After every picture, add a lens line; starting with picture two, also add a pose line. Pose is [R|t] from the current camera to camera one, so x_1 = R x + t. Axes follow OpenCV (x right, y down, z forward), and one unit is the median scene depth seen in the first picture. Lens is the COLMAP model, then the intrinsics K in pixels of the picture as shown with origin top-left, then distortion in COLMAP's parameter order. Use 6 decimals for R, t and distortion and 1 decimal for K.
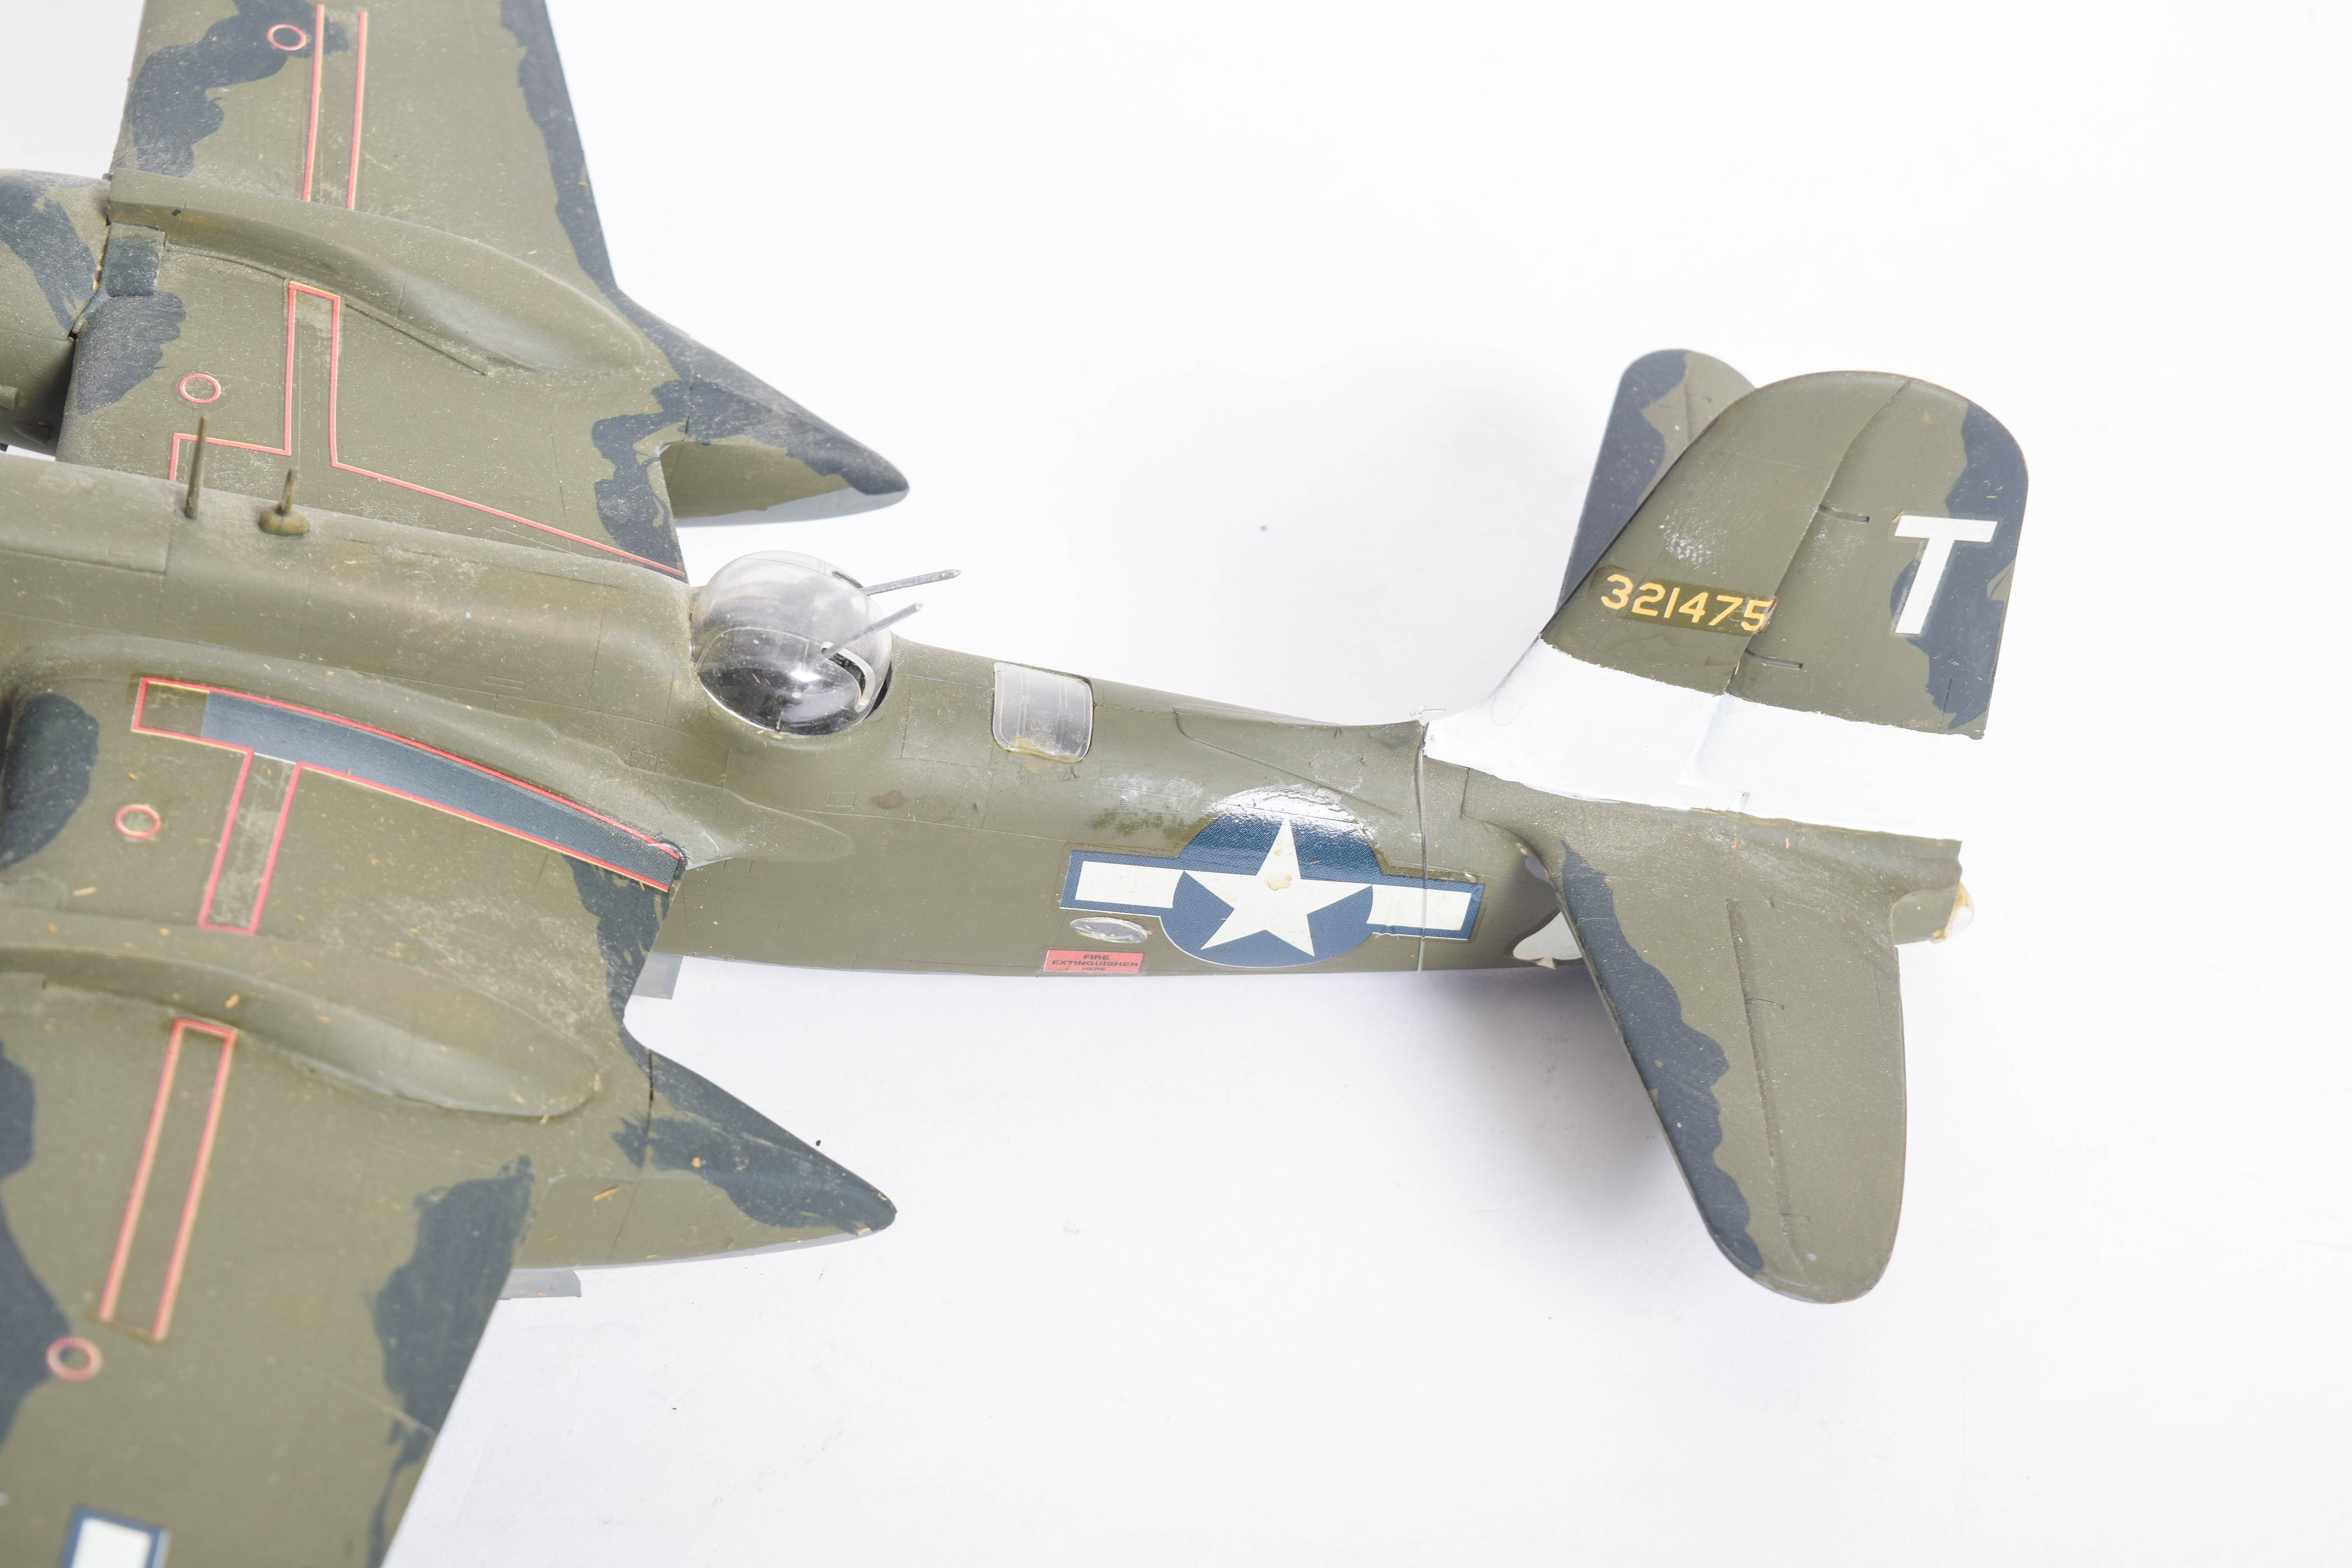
lens RADIAL K [[5310.6, 0, 1173.4], [0, 5310.6, 786.1], [0, 0, 1]] dist [-0.051660, 0.000000]
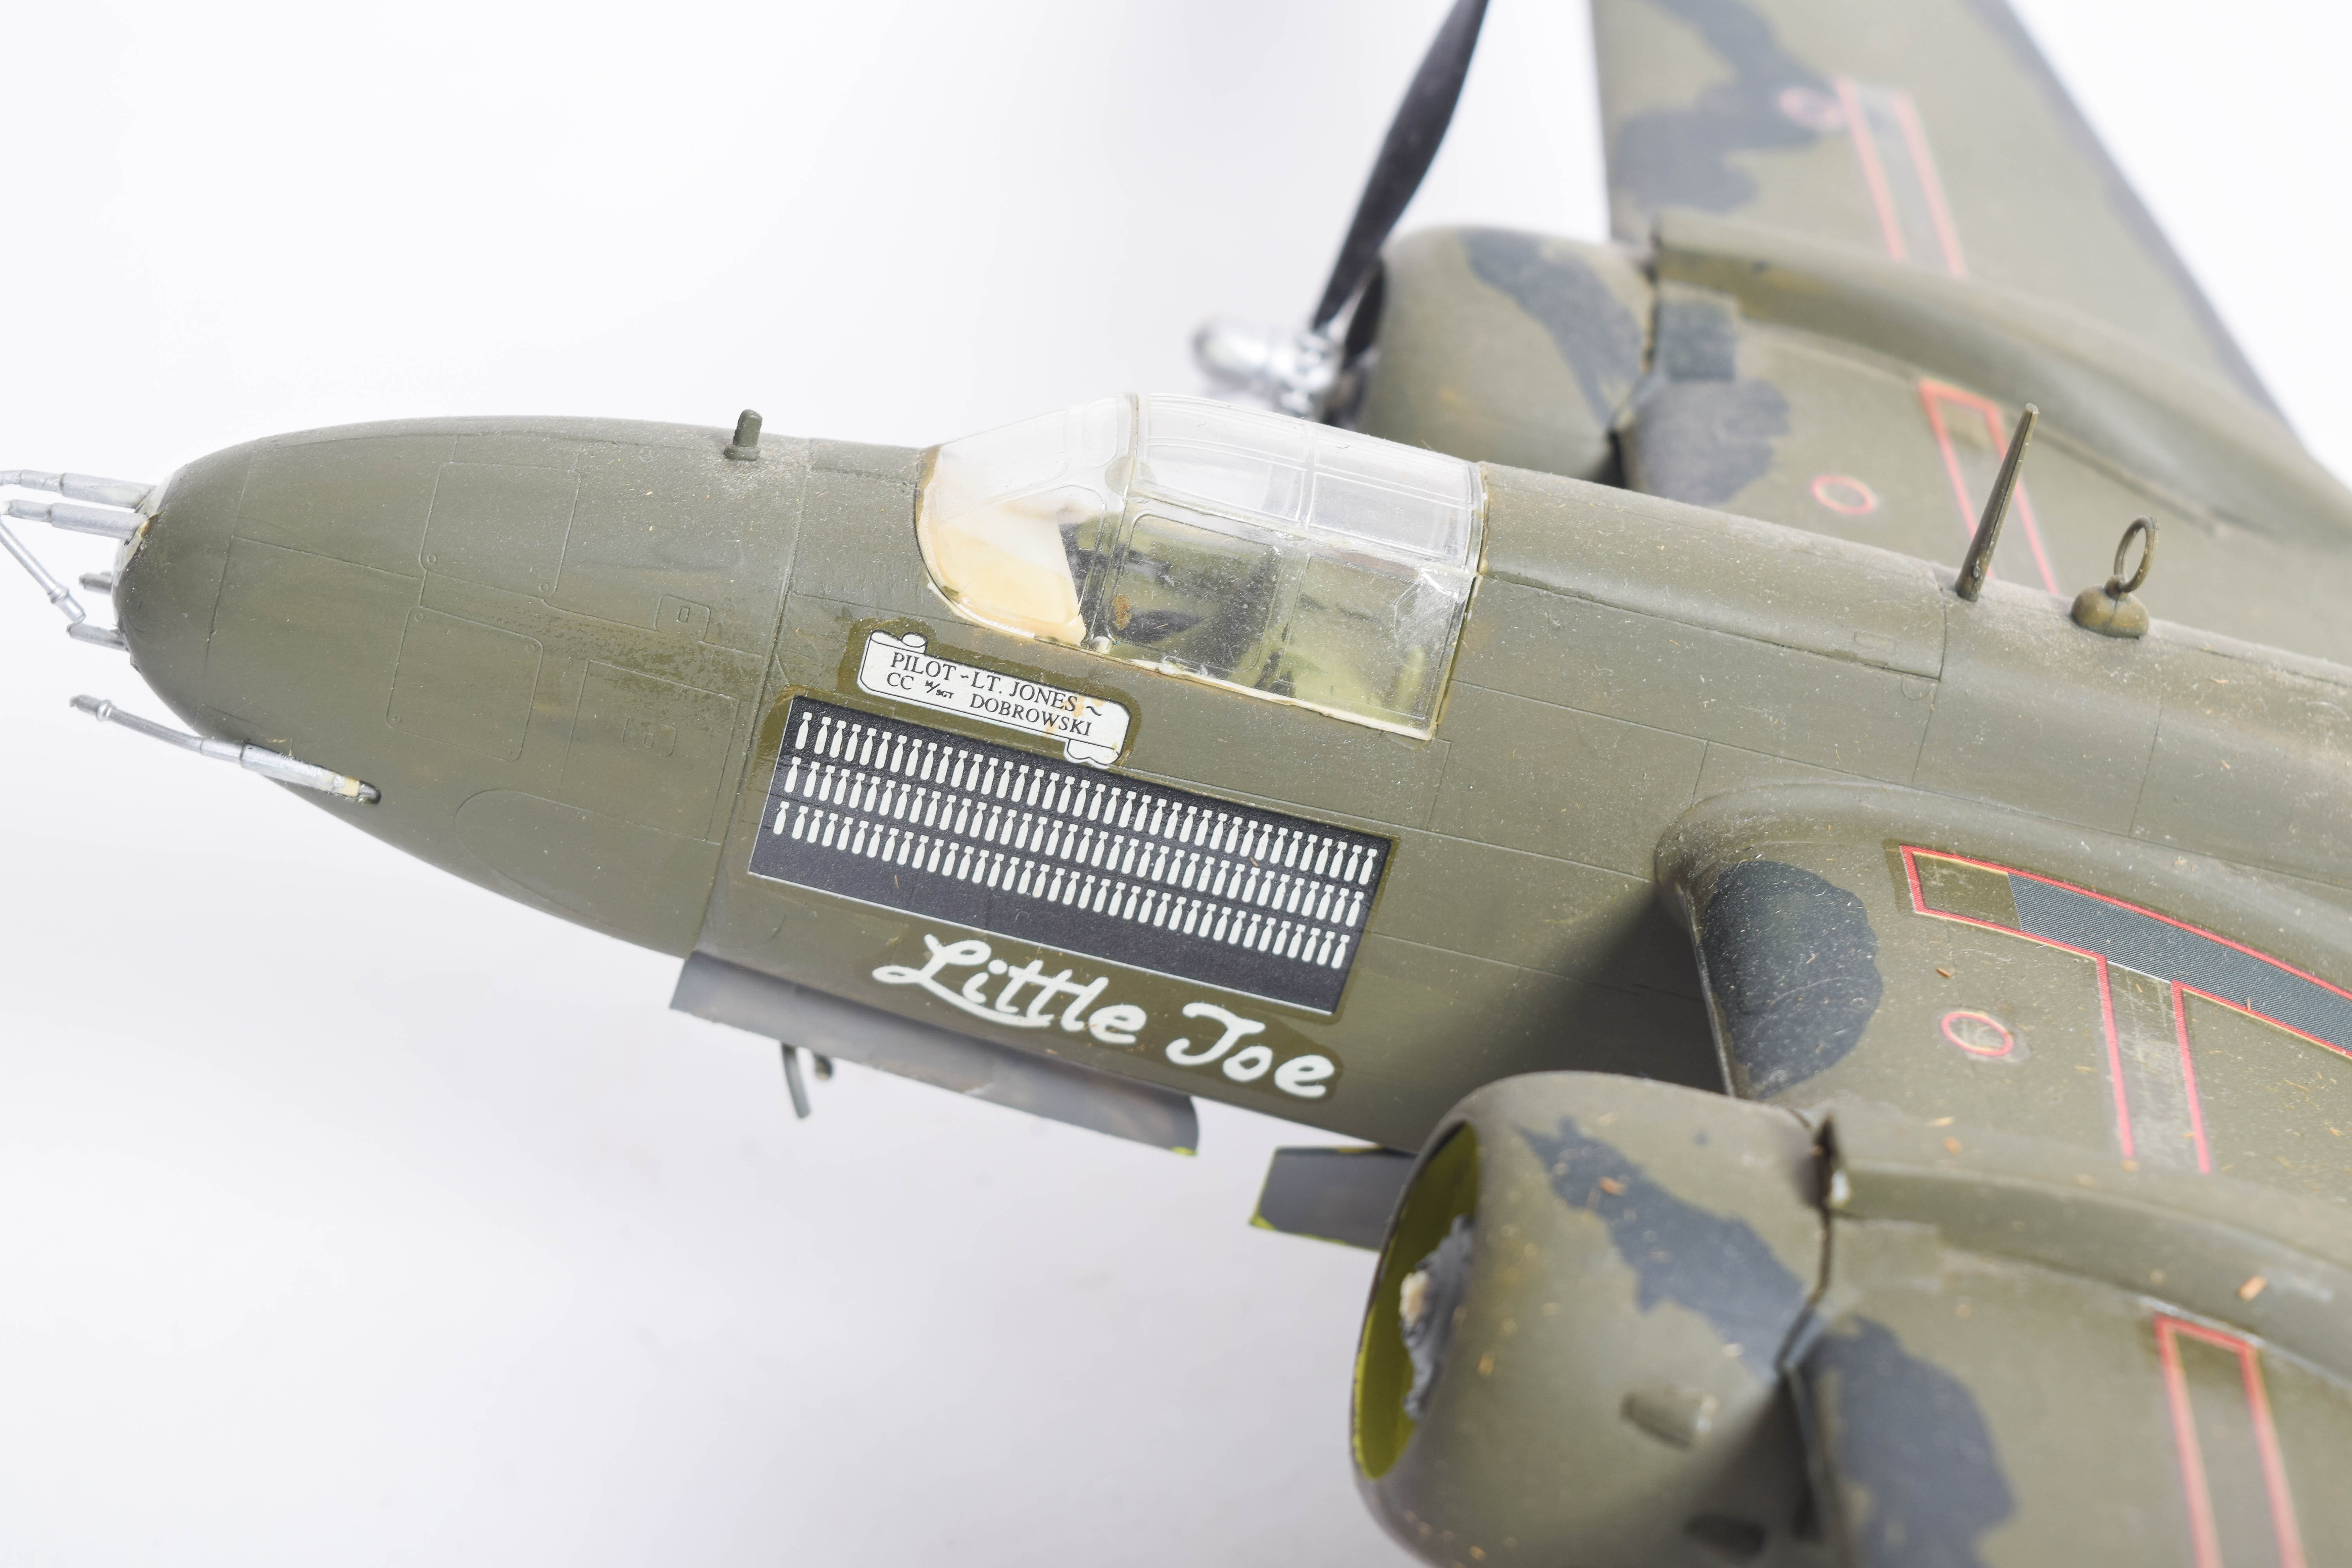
lens RADIAL K [[5310.6, 0, 1179.8], [0, 5310.6, 783.4], [0, 0, 1]] dist [-0.051660, 0.000000]
pose [[0.999505, 0.016222, -0.026971, -0.260329], [-0.021873, 0.974190, -0.224667, 0.110375], [0.022630, 0.225146, 0.974062, 0.405613]]
